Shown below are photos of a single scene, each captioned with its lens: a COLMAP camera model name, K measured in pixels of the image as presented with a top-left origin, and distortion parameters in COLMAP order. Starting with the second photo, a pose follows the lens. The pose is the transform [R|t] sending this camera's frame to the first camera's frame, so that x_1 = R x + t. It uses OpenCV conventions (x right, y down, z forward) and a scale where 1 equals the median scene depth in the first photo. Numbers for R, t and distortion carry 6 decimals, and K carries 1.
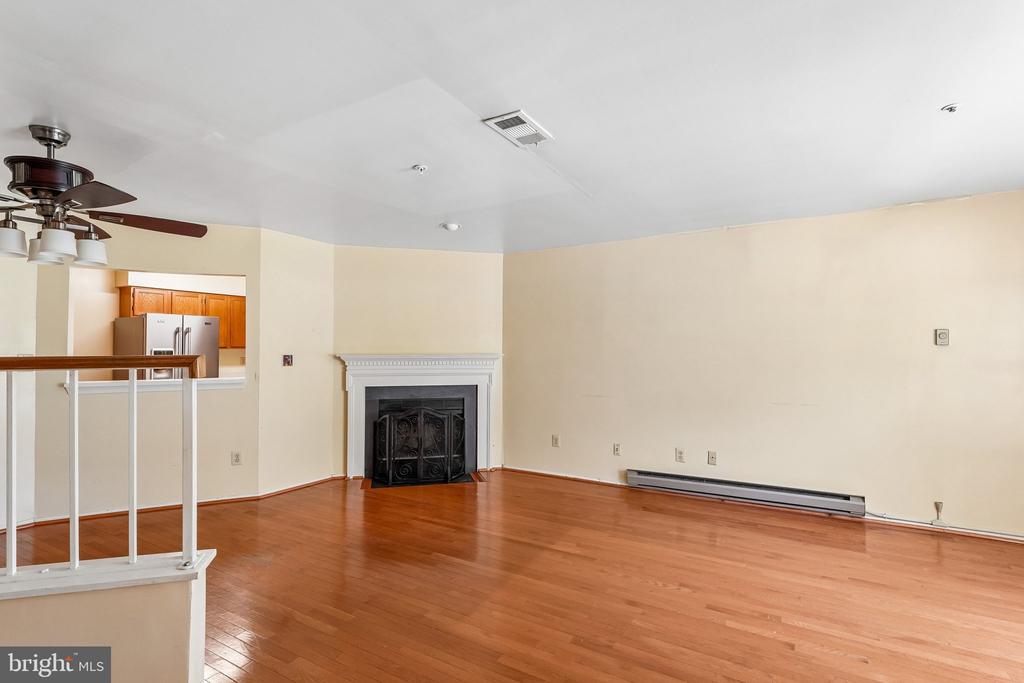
lens RADIAL K [[483.9, 0, 509.7], [0, 483.9, 338.3], [0, 0, 1]] dist [0.012142, -0.000119]
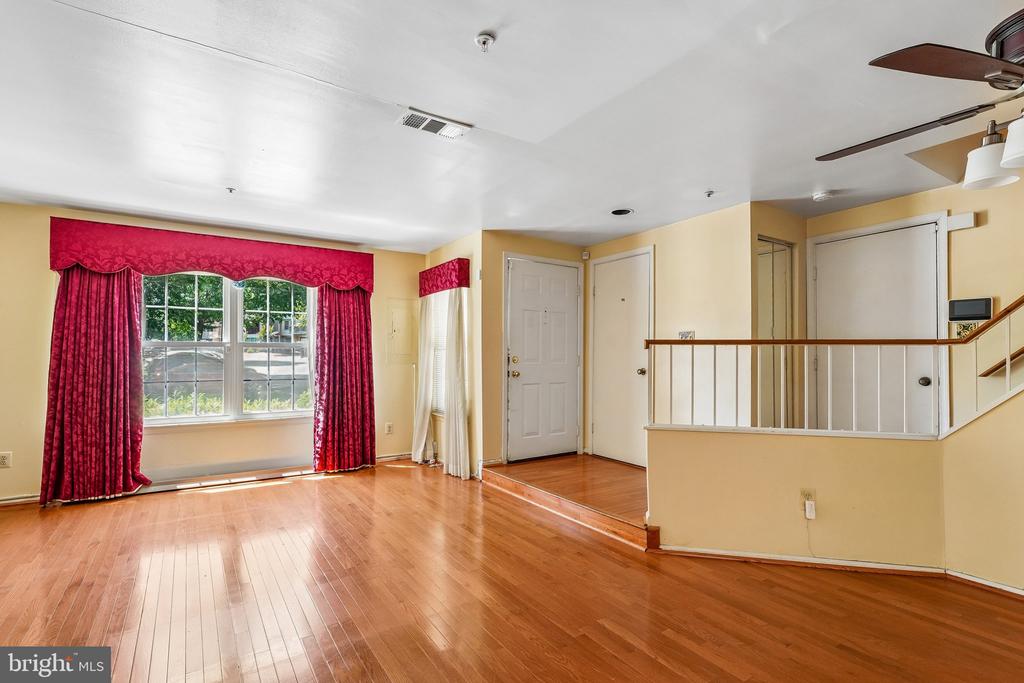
lens RADIAL K [[491.6, 0, 509.9], [0, 491.6, 350.0], [0, 0, 1]] dist [0.010669, -0.000119]
pose [[-0.892924, 0.003874, 0.450191, -0.301685], [-0.014482, 0.999198, -0.037322, 0.049689], [-0.449975, -0.039845, -0.892152, 0.926396]]
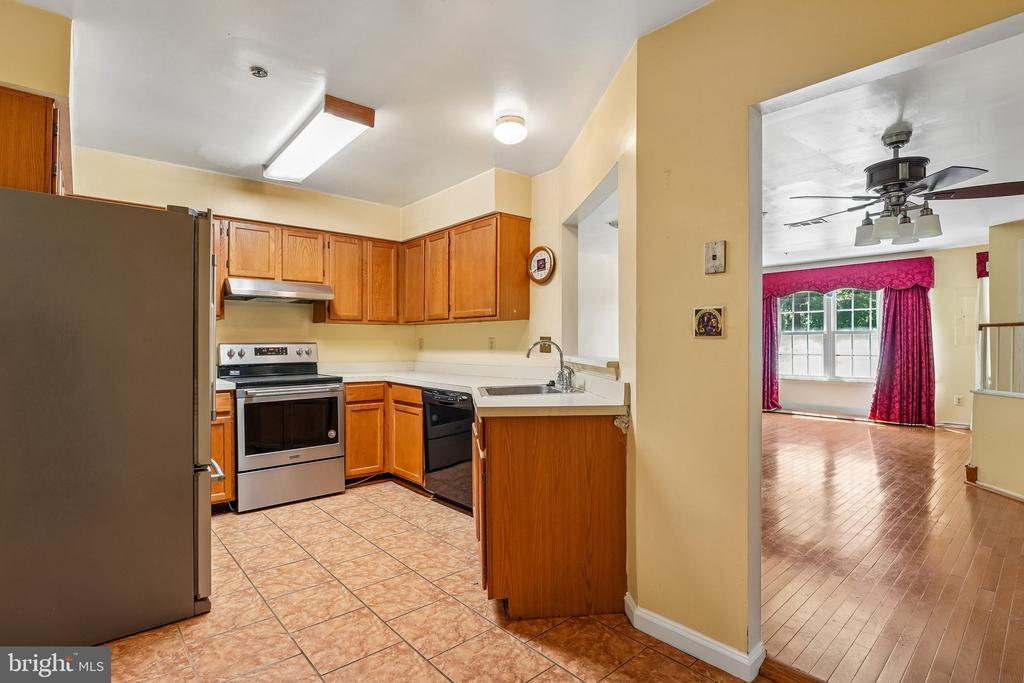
lens RADIAL K [[504.0, 0, 515.0], [0, 504.0, 343.3], [0, 0, 1]] dist [-0.004662, -0.000473]
pose [[0.305261, -0.001014, 0.952268, -1.219829], [-0.020840, 0.999753, 0.007745, 0.052355], [-0.952041, -0.022209, 0.305164, 0.754497]]
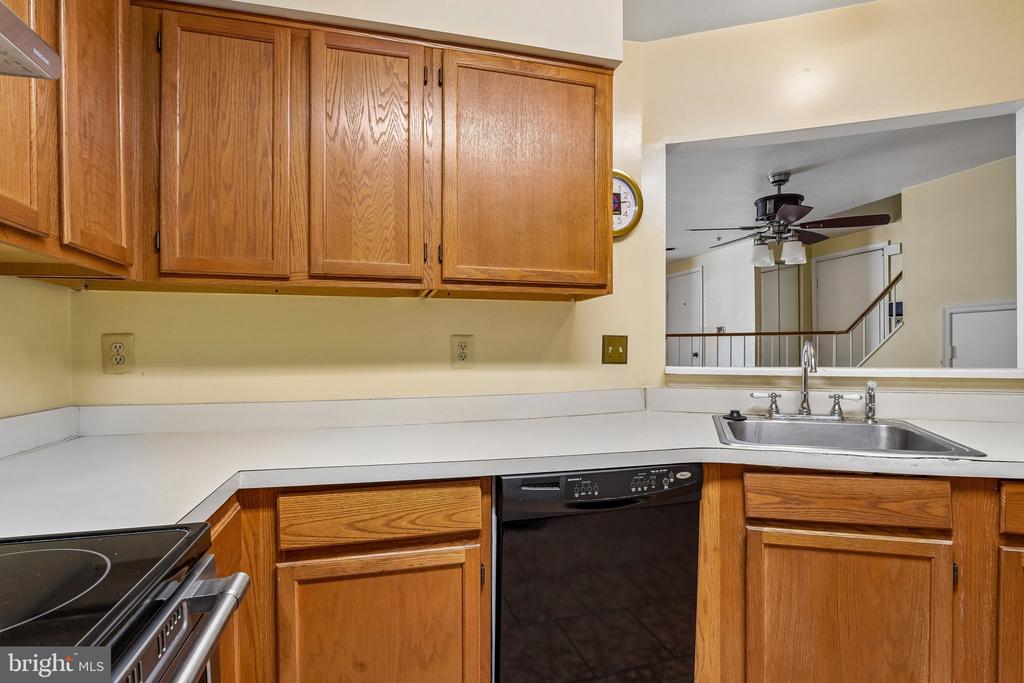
lens RADIAL K [[491.6, 0, 509.9], [0, 491.6, 350.0], [0, 0, 1]] dist [0.010669, -0.000119]
pose [[-0.718555, 0.003999, 0.695458, -0.700110], [-0.011450, 0.999780, -0.017579, 0.068152], [-0.695376, -0.020594, -0.718351, 1.308178]]
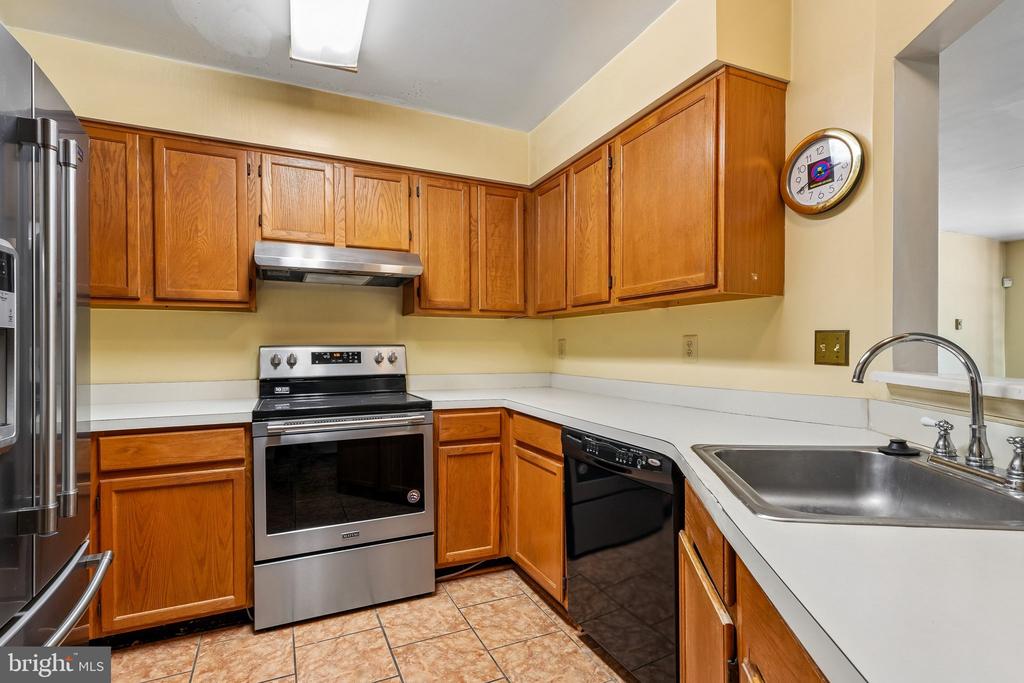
lens RADIAL K [[496.0, 0, 499.7], [0, 496.0, 340.8], [0, 0, 1]] dist [0.002565, 0.000518]
pose [[0.582639, 0.011968, 0.812643, -0.887931], [-0.018368, 0.999830, -0.001556, 0.059475], [-0.812523, -0.014020, 0.582760, 0.930631]]
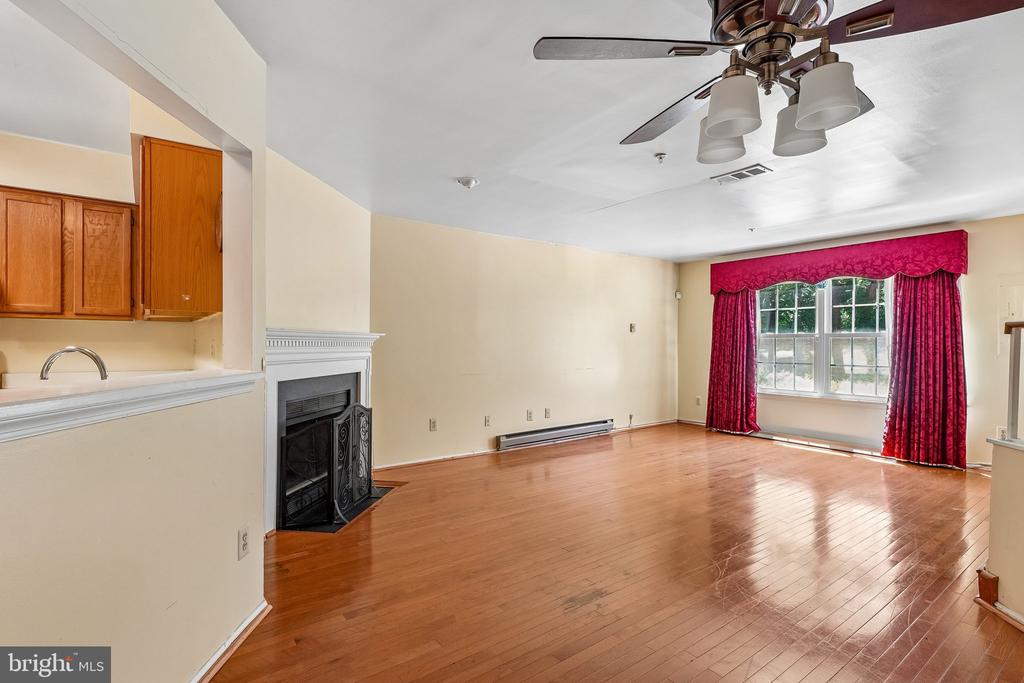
lens RADIAL K [[496.0, 0, 499.7], [0, 496.0, 340.8], [0, 0, 1]] dist [0.002565, 0.000518]
pose [[0.398785, 0.005298, 0.917029, -0.803866], [-0.029352, 0.999545, 0.006989, 0.037685], [-0.916575, -0.029704, 0.398759, 0.524558]]
